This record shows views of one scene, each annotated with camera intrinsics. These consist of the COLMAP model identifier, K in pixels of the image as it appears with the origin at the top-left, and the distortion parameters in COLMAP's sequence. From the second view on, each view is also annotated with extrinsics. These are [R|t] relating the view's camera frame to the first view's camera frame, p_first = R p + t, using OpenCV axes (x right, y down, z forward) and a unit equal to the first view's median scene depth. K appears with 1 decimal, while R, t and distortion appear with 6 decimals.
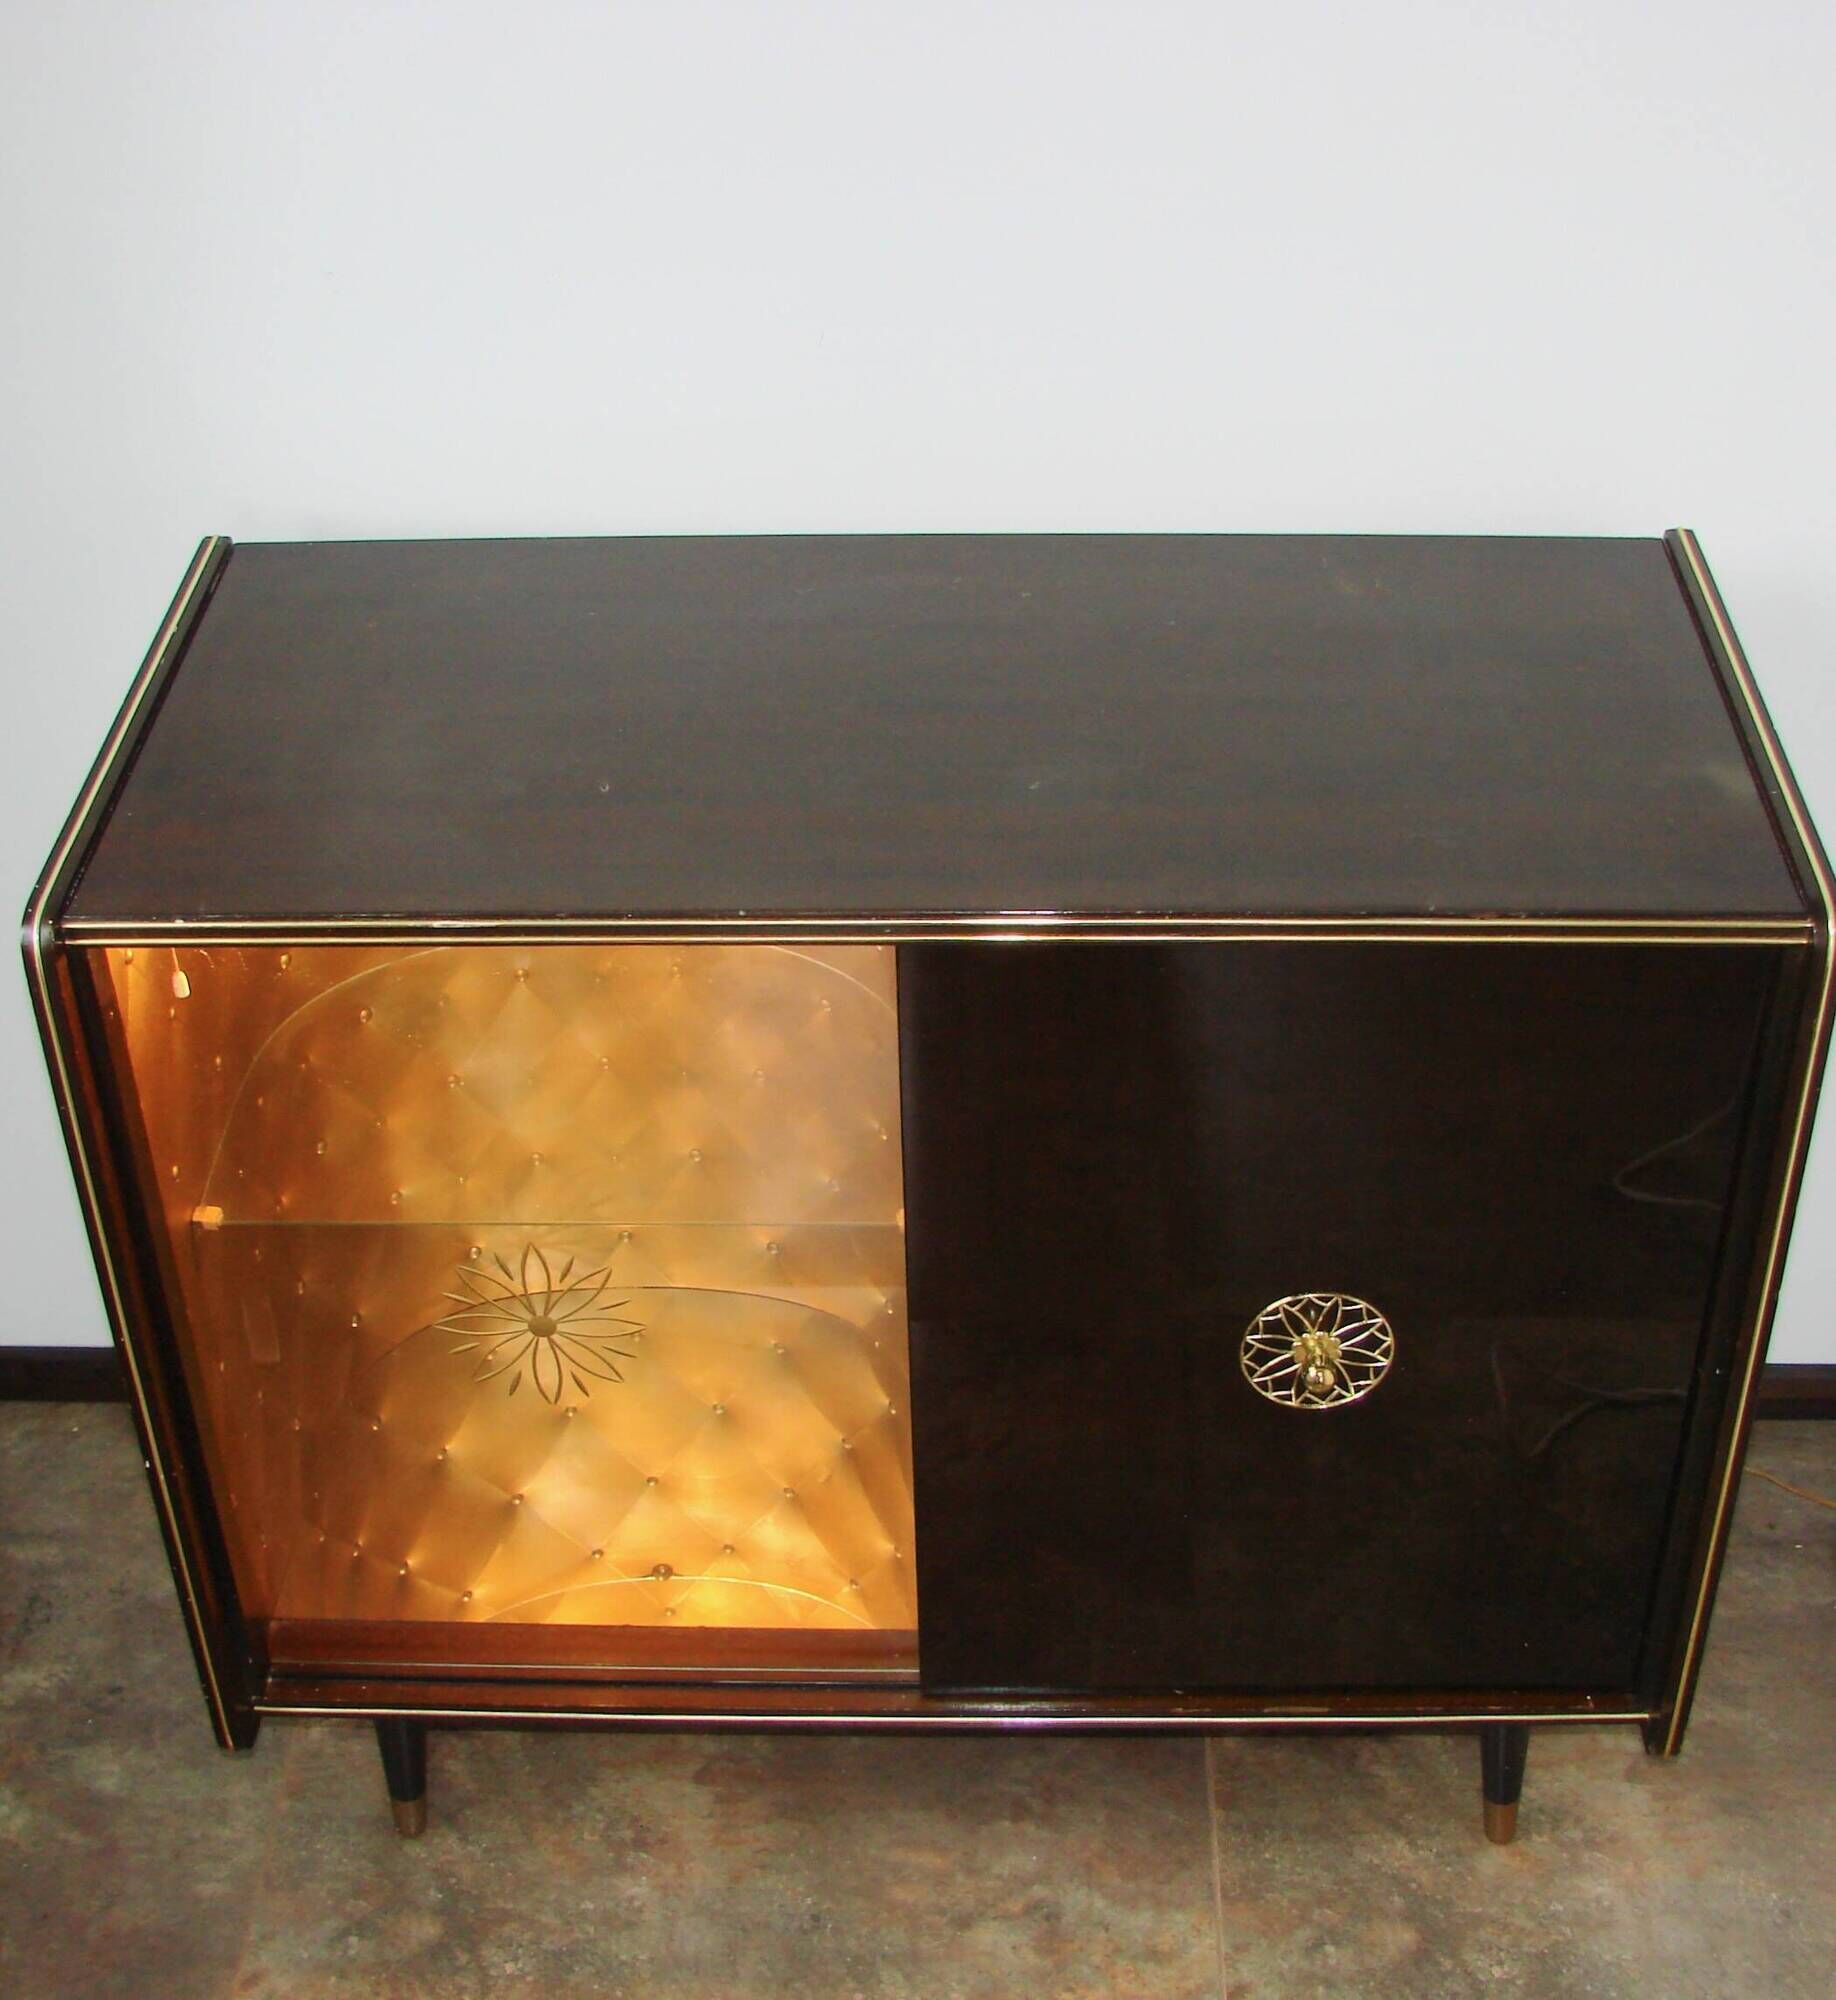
lens RADIAL K [[2948.6, 0, 920.6], [0, 2948.6, 1042.2], [0, 0, 1]] dist [-0.187175, 0.201274]
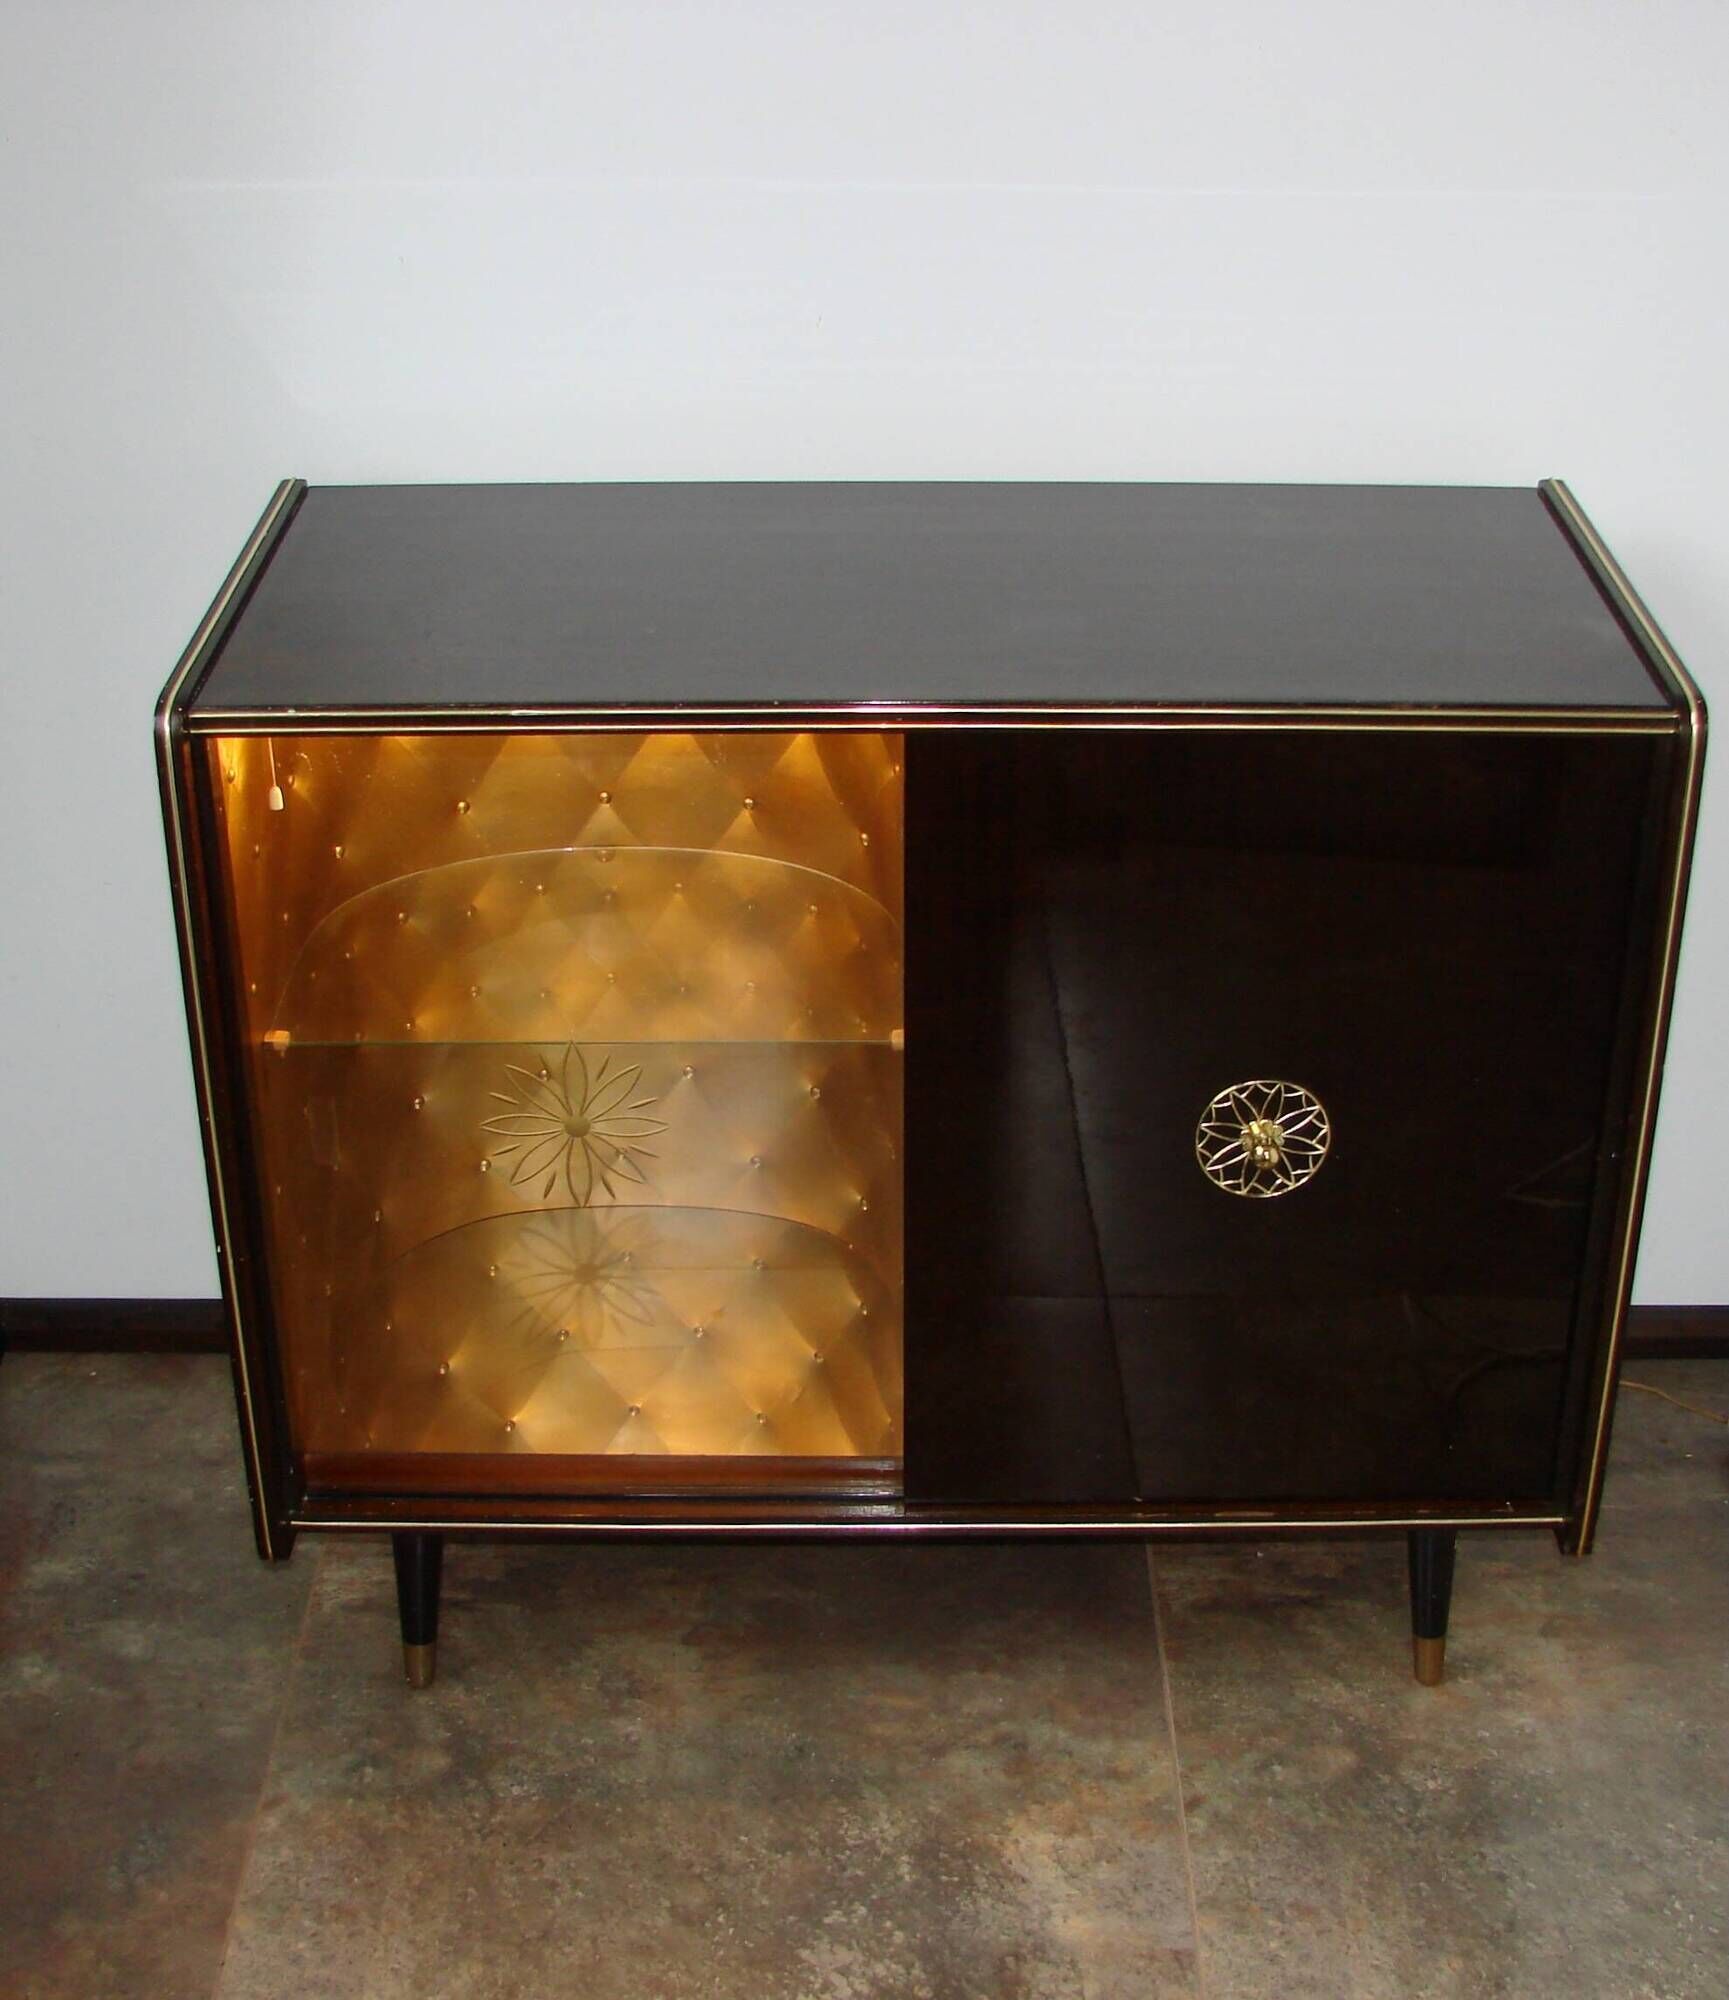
lens RADIAL K [[2946.6, 0, 864.5], [0, 2946.6, 1000.0], [0, 0, 1]] dist [-0.186060, 0.179272]
pose [[0.999619, 0.004248, 0.027282, -0.042914], [-0.000130, 0.988804, -0.149219, 0.188174], [-0.027611, 0.149158, 0.988428, -0.110439]]
